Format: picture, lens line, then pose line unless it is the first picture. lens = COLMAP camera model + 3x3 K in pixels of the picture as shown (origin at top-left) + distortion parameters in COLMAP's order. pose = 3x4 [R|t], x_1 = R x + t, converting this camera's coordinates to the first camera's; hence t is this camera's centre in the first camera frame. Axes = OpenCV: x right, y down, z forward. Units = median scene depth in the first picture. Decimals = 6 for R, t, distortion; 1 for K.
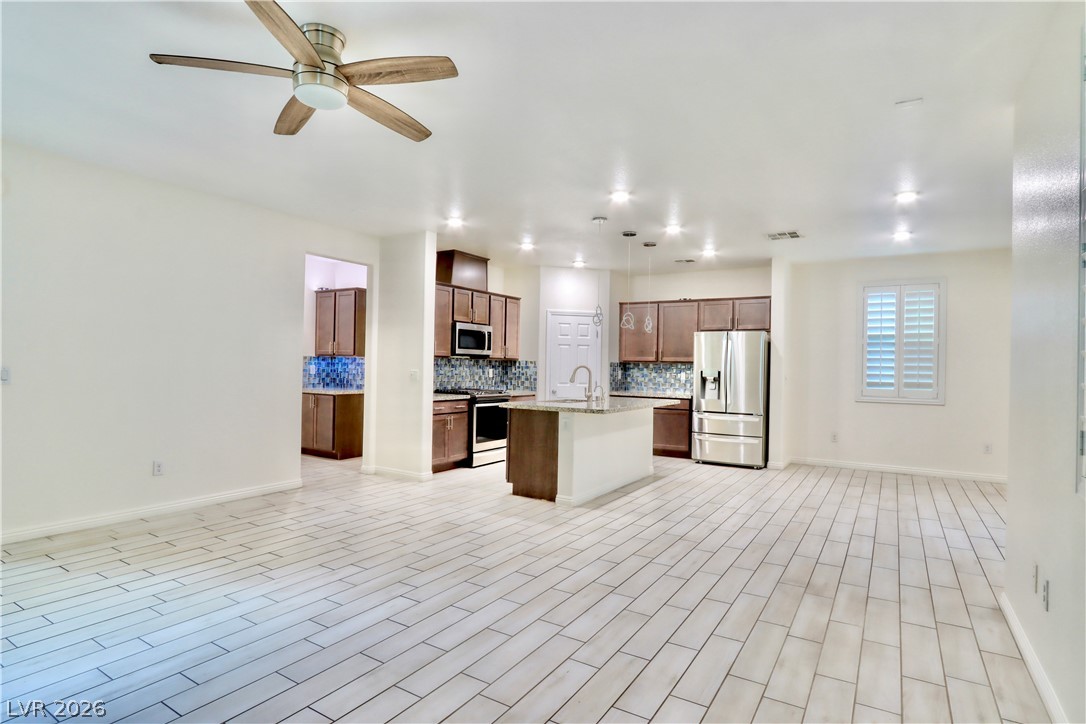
lens RADIAL K [[561.7, 0, 542.6], [0, 561.7, 366.7], [0, 0, 1]] dist [-0.026530, -0.000567]
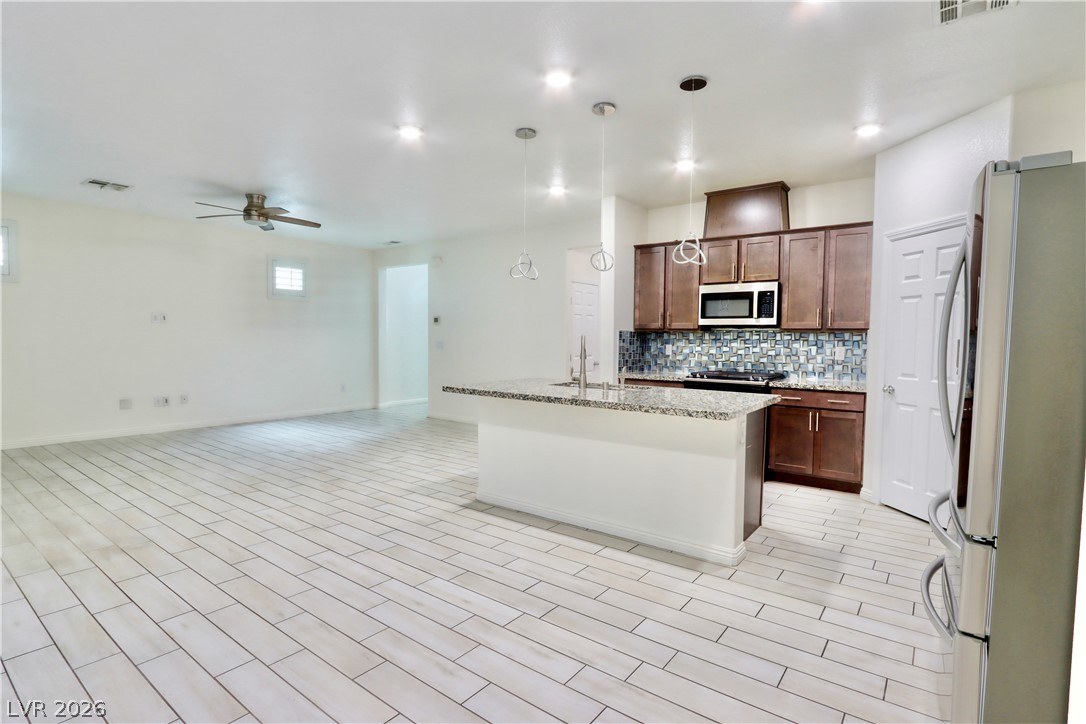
lens RADIAL K [[530.5, 0, 539.7], [0, 530.5, 360.2], [0, 0, 1]] dist [-0.013422, 0.000832]
pose [[-0.086920, 0.026051, -0.995875, 0.956136], [-0.011008, 0.999572, 0.027108, 0.012942], [0.996154, 0.013319, -0.086596, 1.299196]]
